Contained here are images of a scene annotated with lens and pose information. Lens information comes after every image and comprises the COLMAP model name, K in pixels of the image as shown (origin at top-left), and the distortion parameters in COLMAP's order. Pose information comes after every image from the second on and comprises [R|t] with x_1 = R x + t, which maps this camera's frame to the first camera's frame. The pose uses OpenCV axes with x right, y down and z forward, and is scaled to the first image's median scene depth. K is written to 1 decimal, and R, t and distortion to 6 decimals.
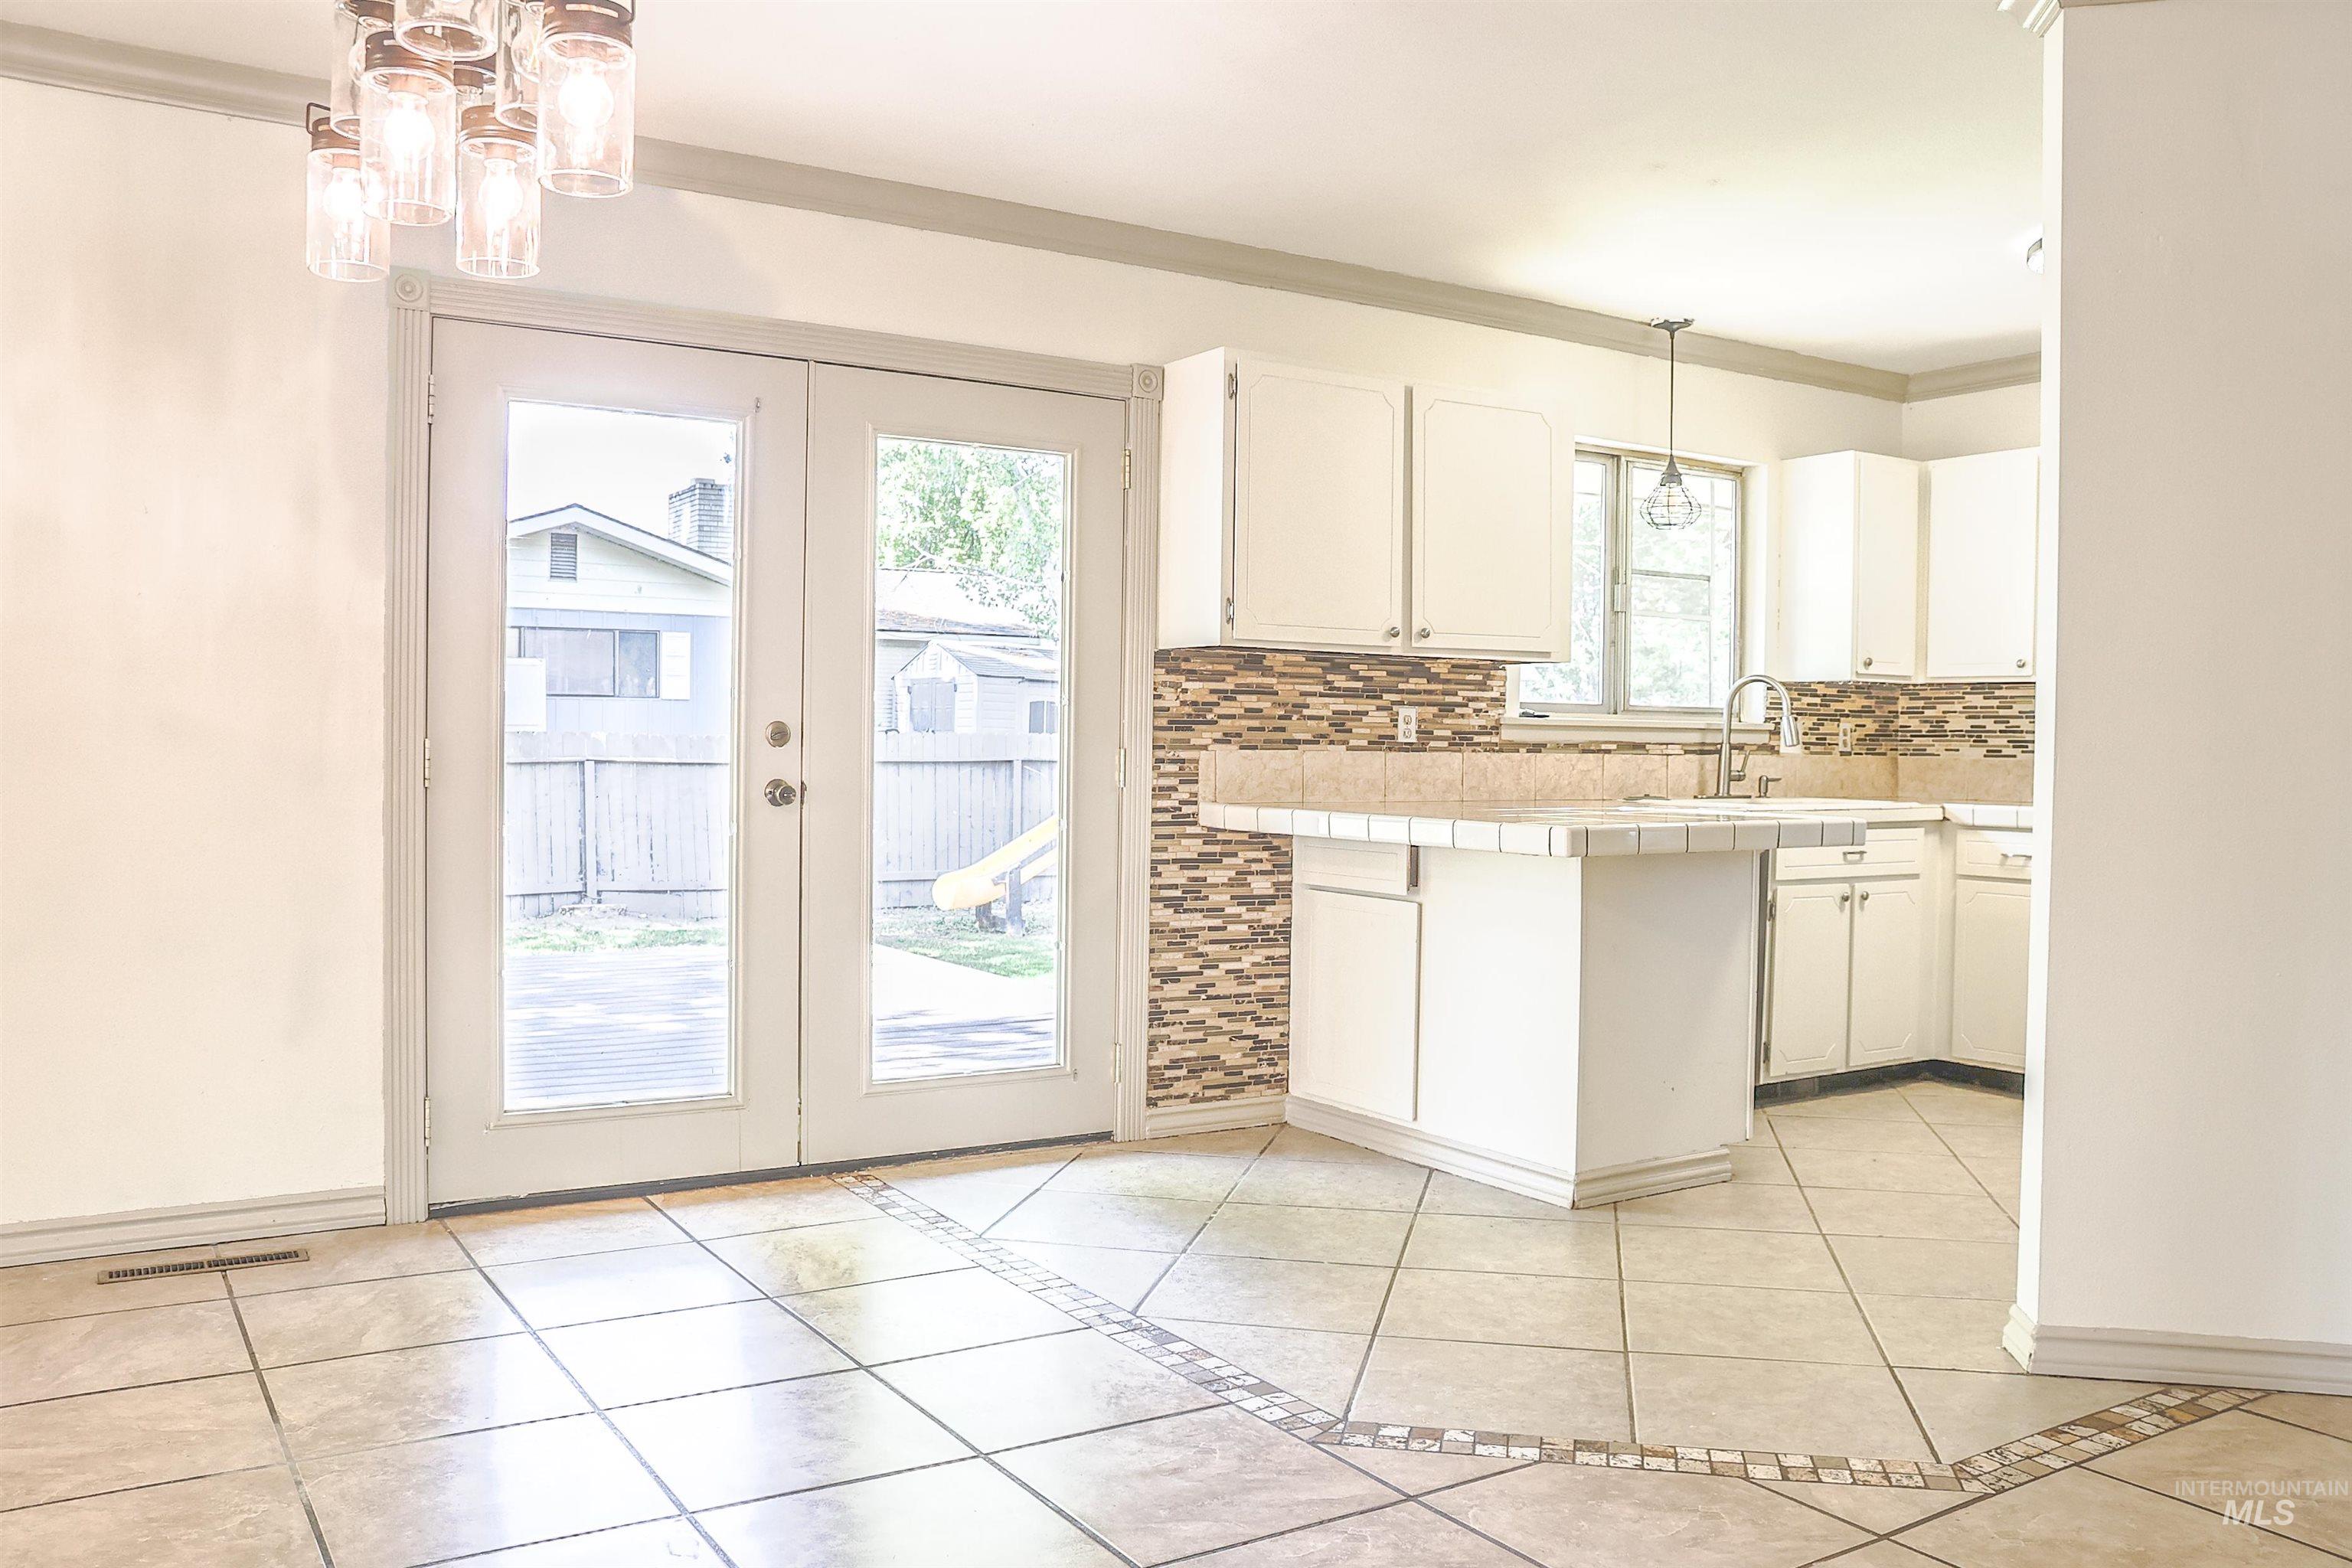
lens RADIAL K [[1852.4, 0, 1166.6], [0, 1852.4, 811.0], [0, 0, 1]] dist [-0.128681, 0.114312]
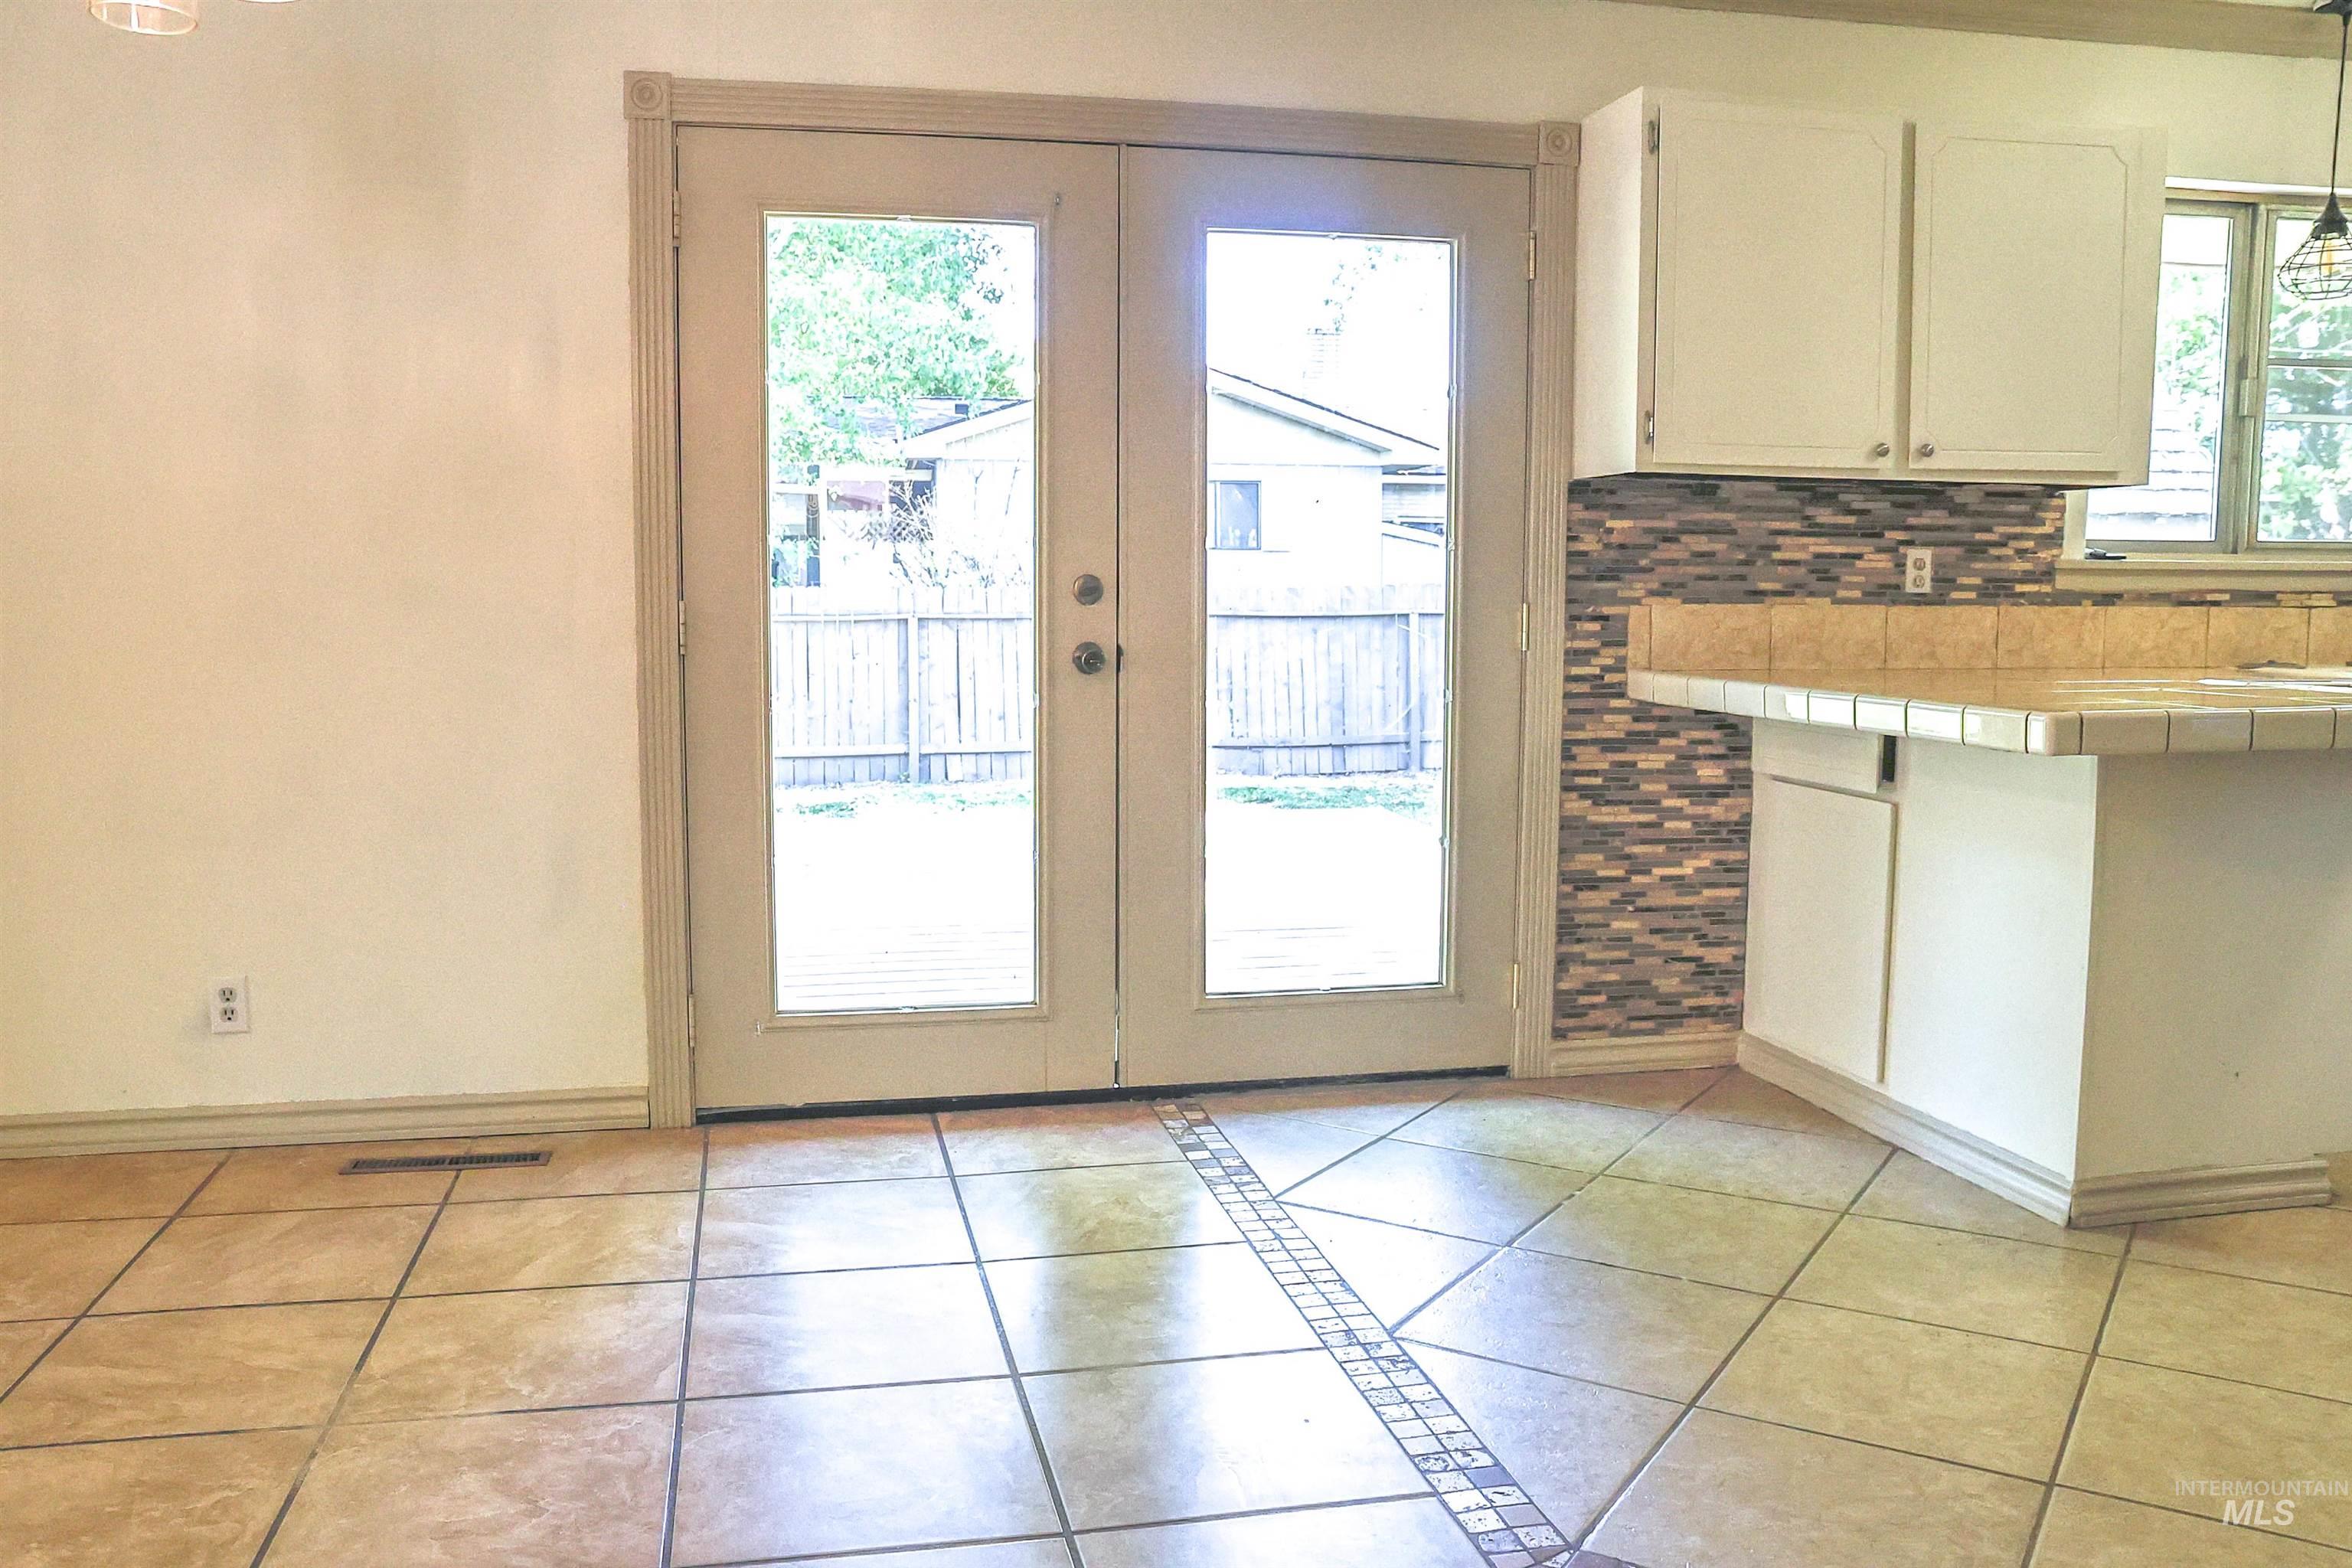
lens RADIAL K [[1866.4, 0, 1163.1], [0, 1866.4, 808.7], [0, 0, 1]] dist [-0.125959, 0.117578]
pose [[0.938613, 0.028101, -0.343827, 0.106142], [-0.001036, 0.996902, 0.078650, -0.007280], [0.344972, -0.073466, 0.935734, 0.168901]]
